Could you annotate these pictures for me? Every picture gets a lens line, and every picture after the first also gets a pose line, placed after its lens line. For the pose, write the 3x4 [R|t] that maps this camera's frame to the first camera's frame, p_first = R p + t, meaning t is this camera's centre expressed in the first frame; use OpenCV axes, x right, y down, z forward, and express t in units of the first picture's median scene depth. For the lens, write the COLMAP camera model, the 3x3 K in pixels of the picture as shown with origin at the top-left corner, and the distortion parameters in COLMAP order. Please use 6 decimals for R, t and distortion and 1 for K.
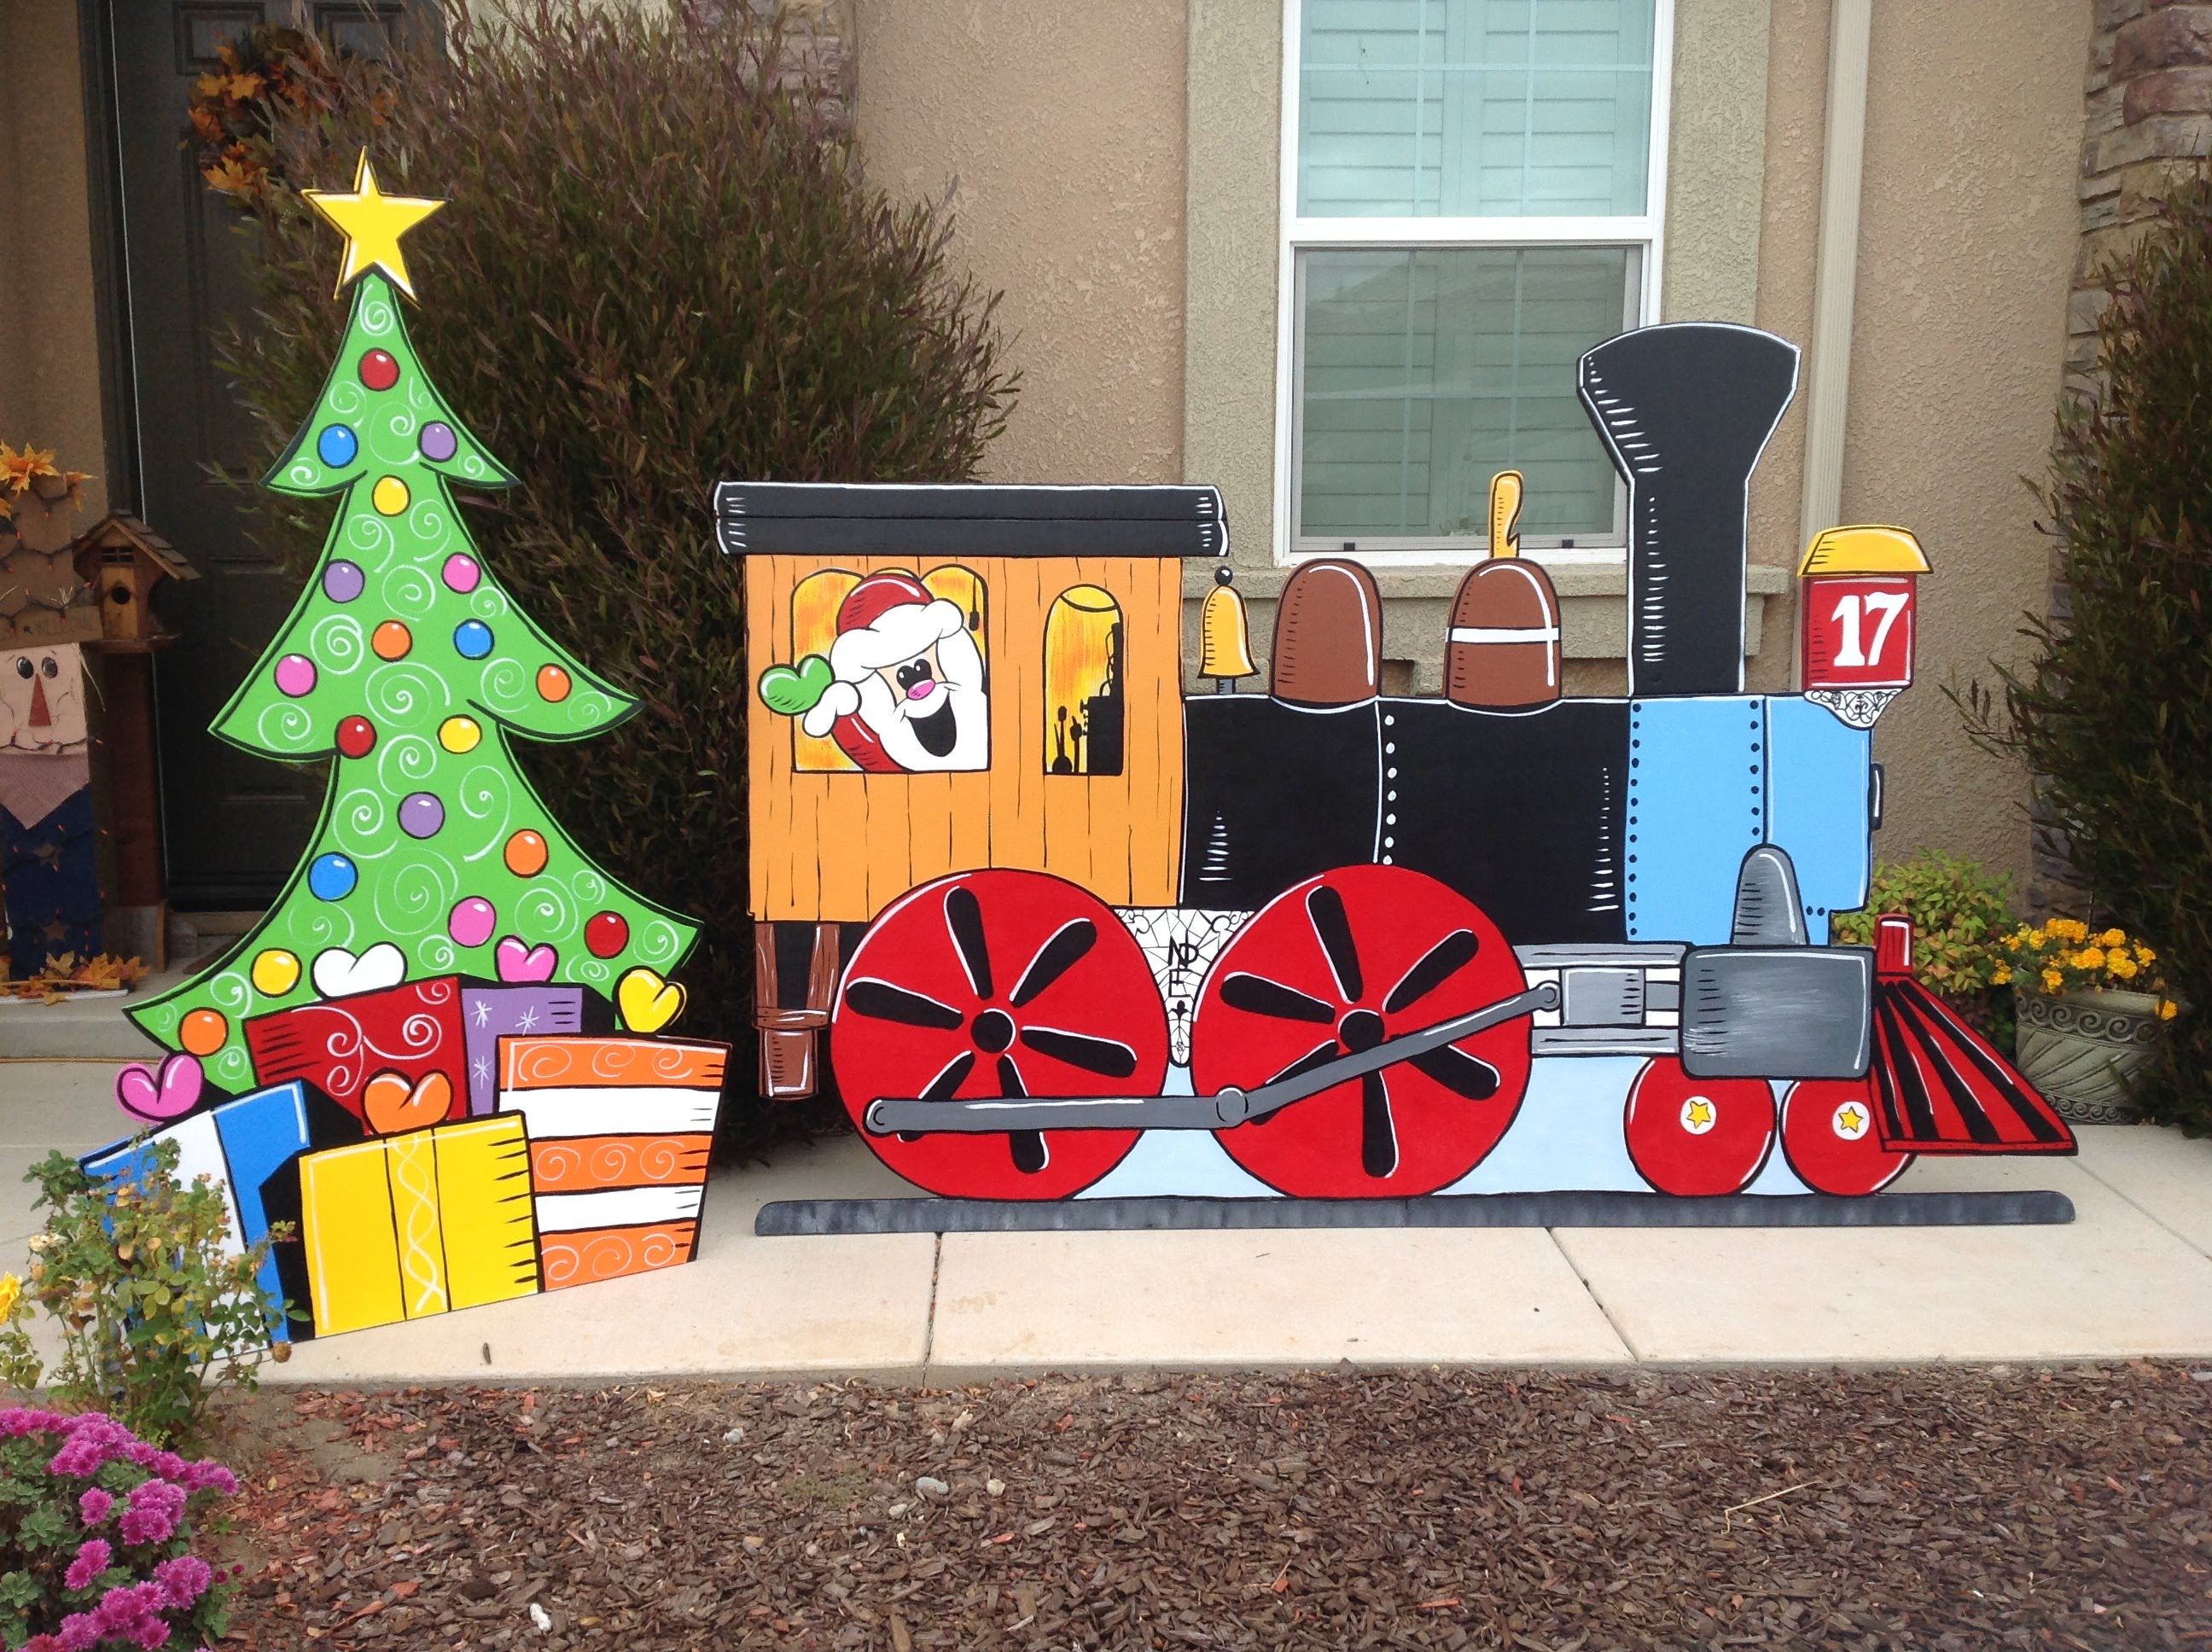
lens RADIAL K [[2262.0, 0, 1031.8], [0, 2262.0, 875.6], [0, 0, 1]] dist [0.143518, -0.344481]
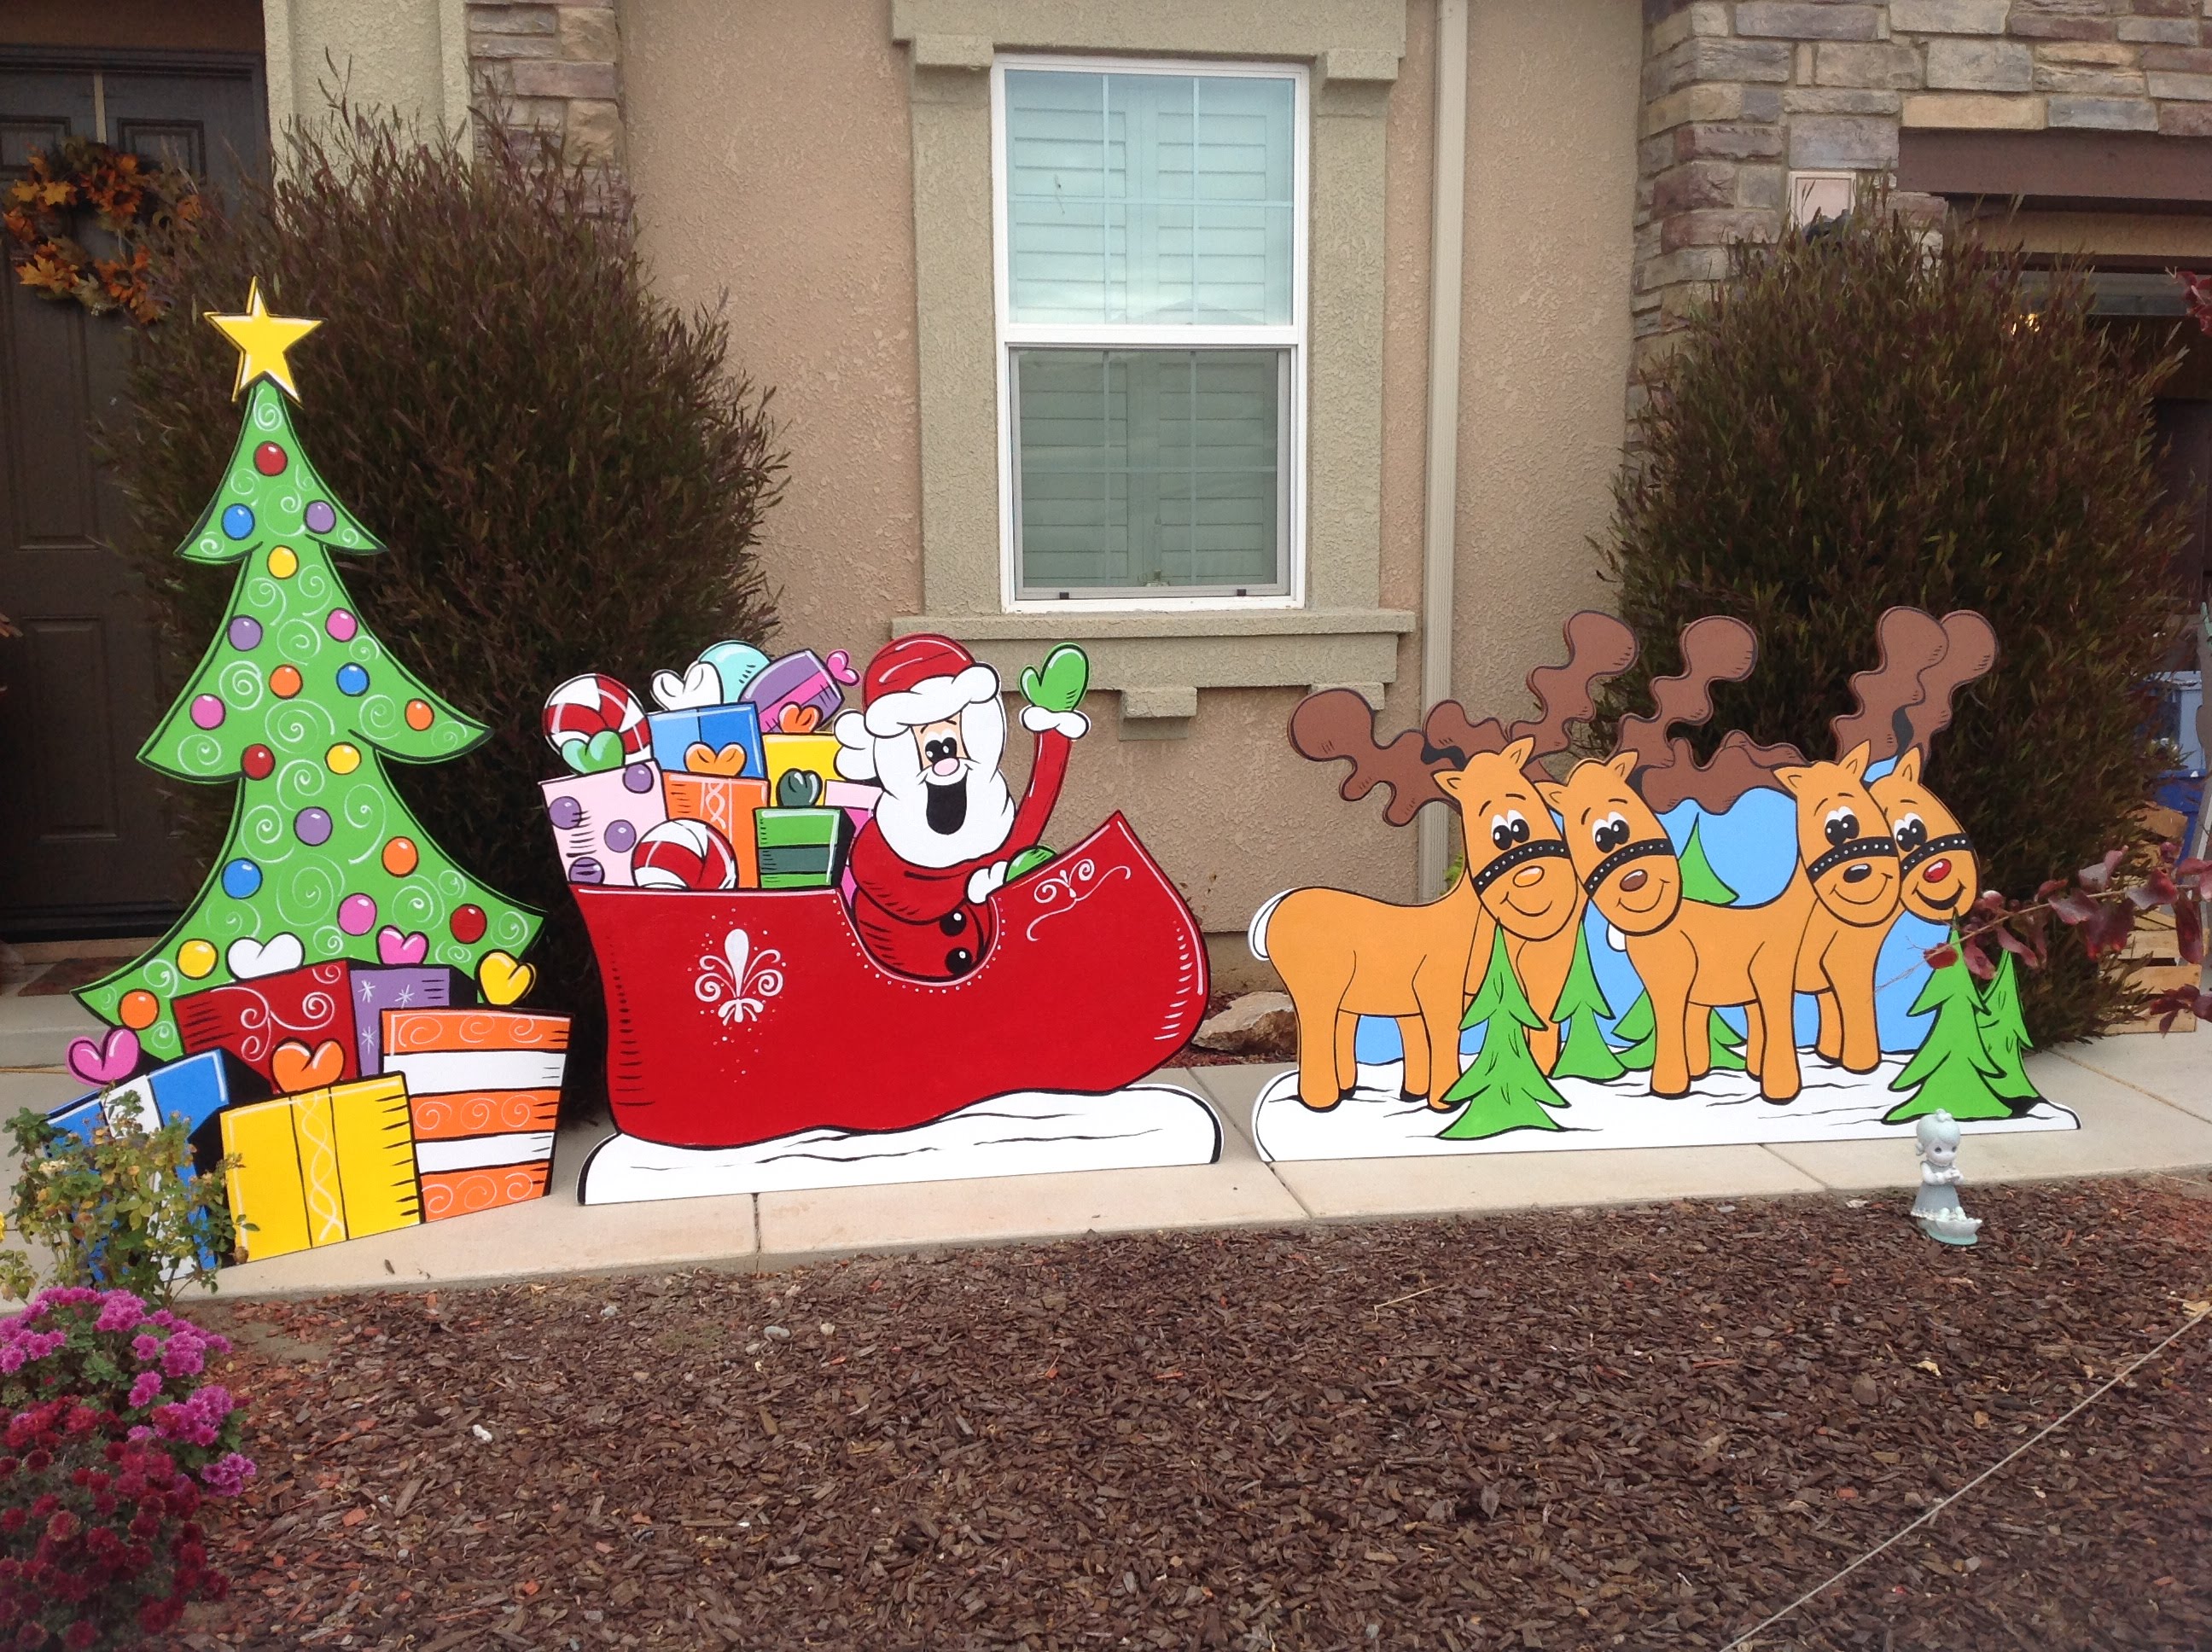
lens RADIAL K [[2171.6, 0, 1106.0], [0, 2171.6, 826.0], [0, 0, 1]] dist [0.110862, -0.232481]
pose [[0.986597, -0.028239, 0.160712, -0.042442], [0.034358, 0.998781, -0.035429, 0.028986], [-0.159516, 0.040476, 0.986365, -0.207261]]
